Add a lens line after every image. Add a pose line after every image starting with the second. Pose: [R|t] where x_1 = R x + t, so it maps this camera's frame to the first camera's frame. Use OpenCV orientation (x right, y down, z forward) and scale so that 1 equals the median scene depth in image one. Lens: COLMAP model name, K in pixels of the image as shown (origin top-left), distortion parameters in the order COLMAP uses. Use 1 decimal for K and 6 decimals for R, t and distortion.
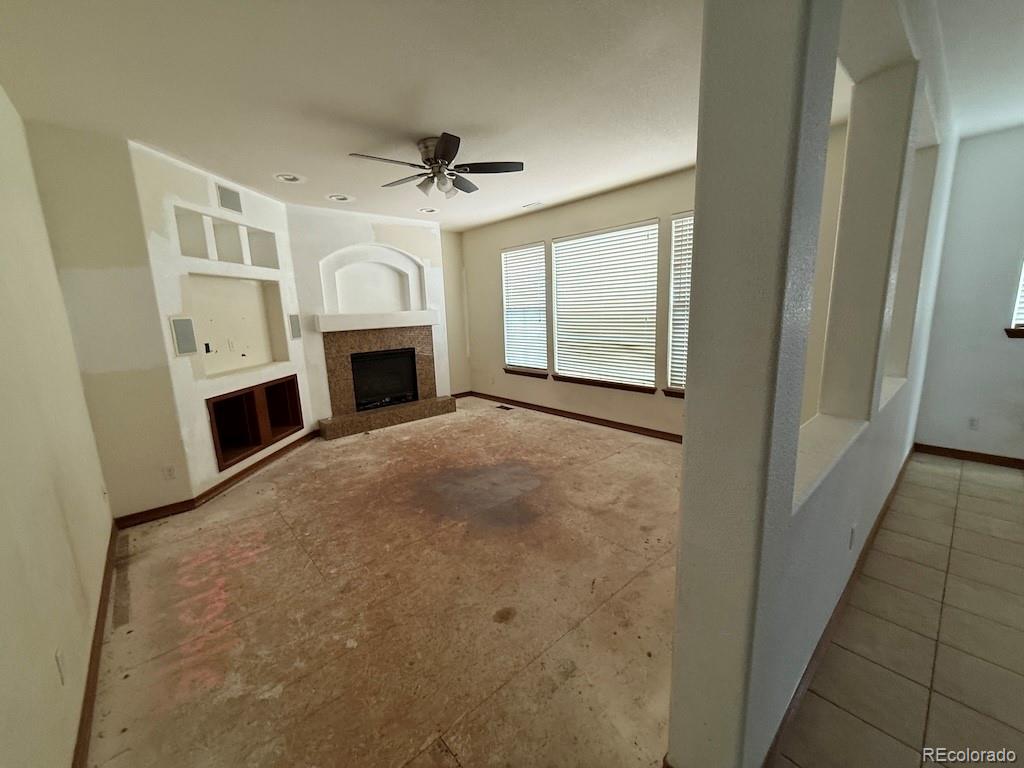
lens RADIAL K [[410.7, 0, 515.3], [0, 410.7, 386.3], [0, 0, 1]] dist [-0.001176, 0.000636]
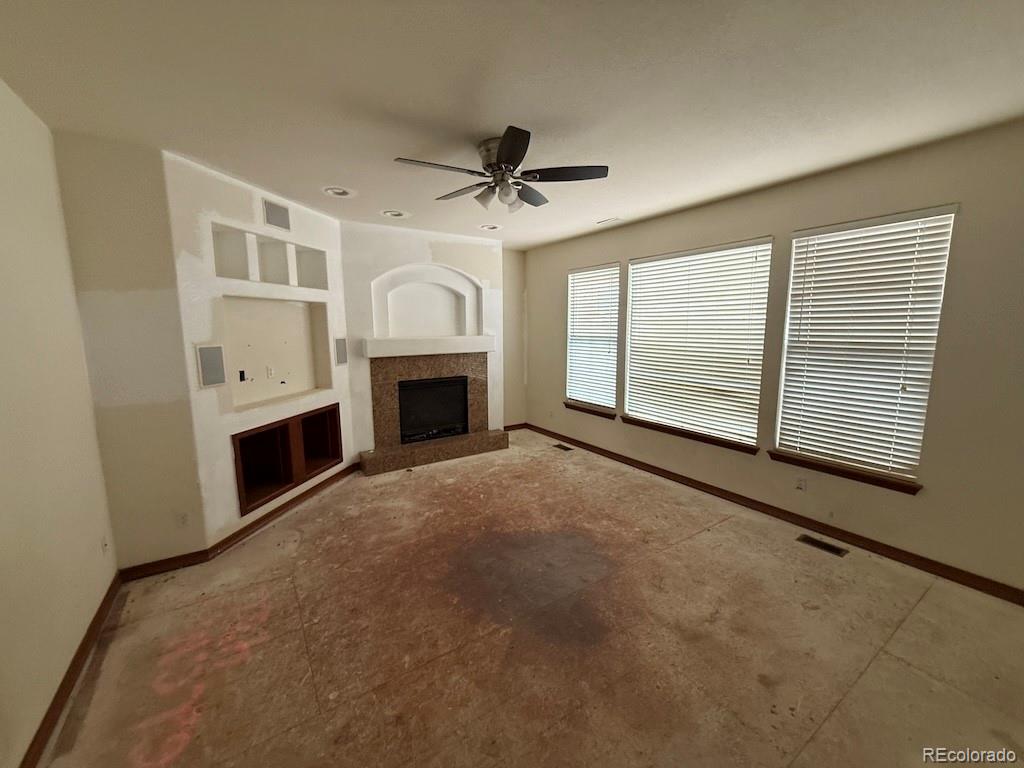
lens RADIAL K [[410.7, 0, 515.2], [0, 410.7, 387.0], [0, 0, 1]] dist [-0.001176, 0.000636]
pose [[0.989413, 0.050817, -0.135940, -0.023596], [-0.055561, 0.997964, -0.031330, -0.073685], [0.134071, 0.038551, 0.990222, 0.177306]]
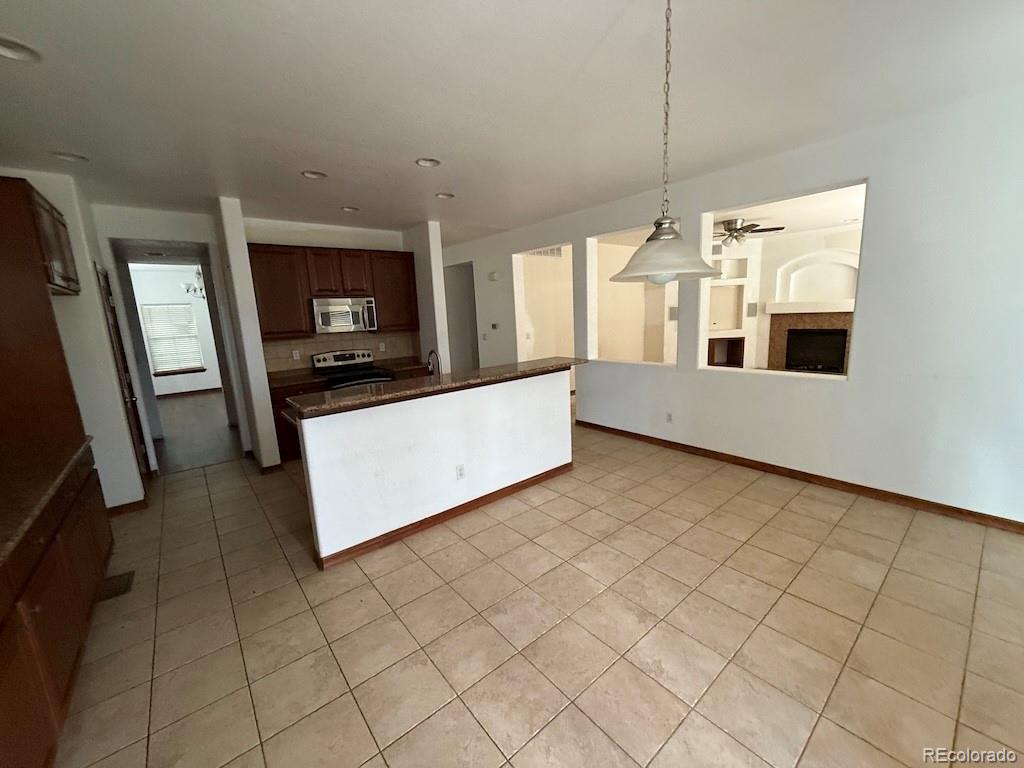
lens RADIAL K [[410.7, 0, 516.3], [0, 410.7, 385.3], [0, 0, 1]] dist [-0.001176, 0.000636]
pose [[-0.027751, 0.220686, -0.974950, 1.596653], [-0.136802, 0.965311, 0.222398, -0.111179], [0.990210, 0.139547, 0.003402, 0.060312]]
